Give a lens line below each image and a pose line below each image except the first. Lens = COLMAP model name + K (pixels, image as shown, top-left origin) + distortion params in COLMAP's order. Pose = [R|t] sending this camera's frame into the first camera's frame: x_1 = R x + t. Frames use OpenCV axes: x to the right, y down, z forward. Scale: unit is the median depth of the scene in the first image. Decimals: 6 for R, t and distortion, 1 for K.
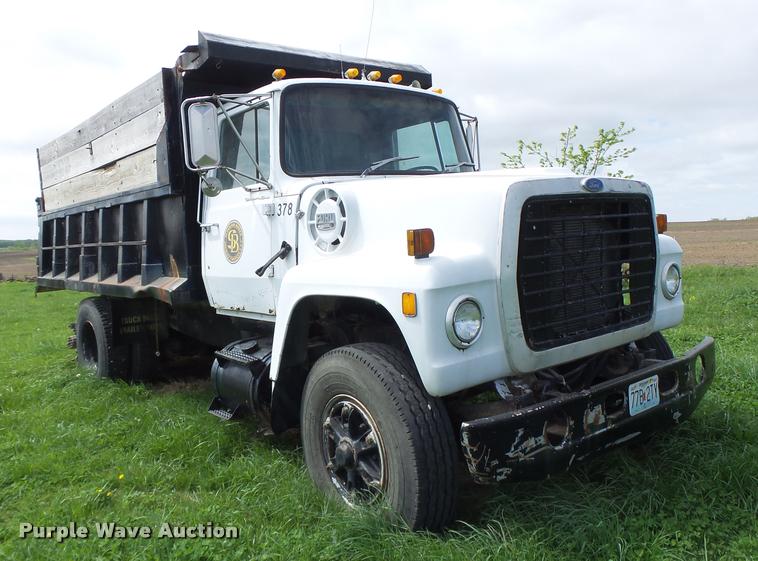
lens RADIAL K [[632.7, 0, 342.2], [0, 632.7, 275.0], [0, 0, 1]] dist [-0.018478, -0.001188]
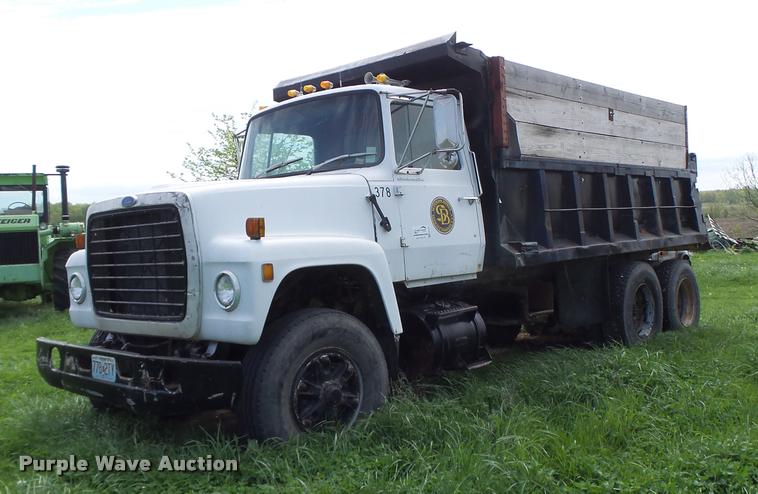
lens RADIAL K [[707.5, 0, 379.0], [0, 707.5, 247.0], [0, 0, 1]] dist [0.009396, 0.005254]
pose [[0.197532, 0.068526, -0.977898, 1.519143], [-0.025620, 0.997574, 0.064730, -0.124393], [0.979962, 0.012267, 0.198808, 0.965972]]
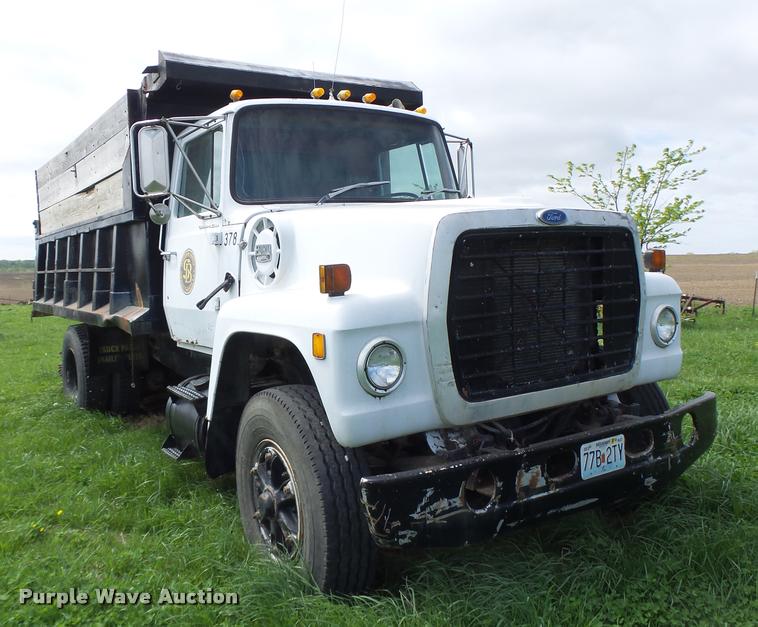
lens RADIAL K [[683.6, 0, 308.3], [0, 683.6, 295.8], [0, 0, 1]] dist [-0.020079, -0.005592]
pose [[0.992494, 0.023377, -0.120039, 0.138093], [-0.024827, 0.999636, -0.010598, -0.010267], [0.119747, 0.013499, 0.992713, 0.004821]]
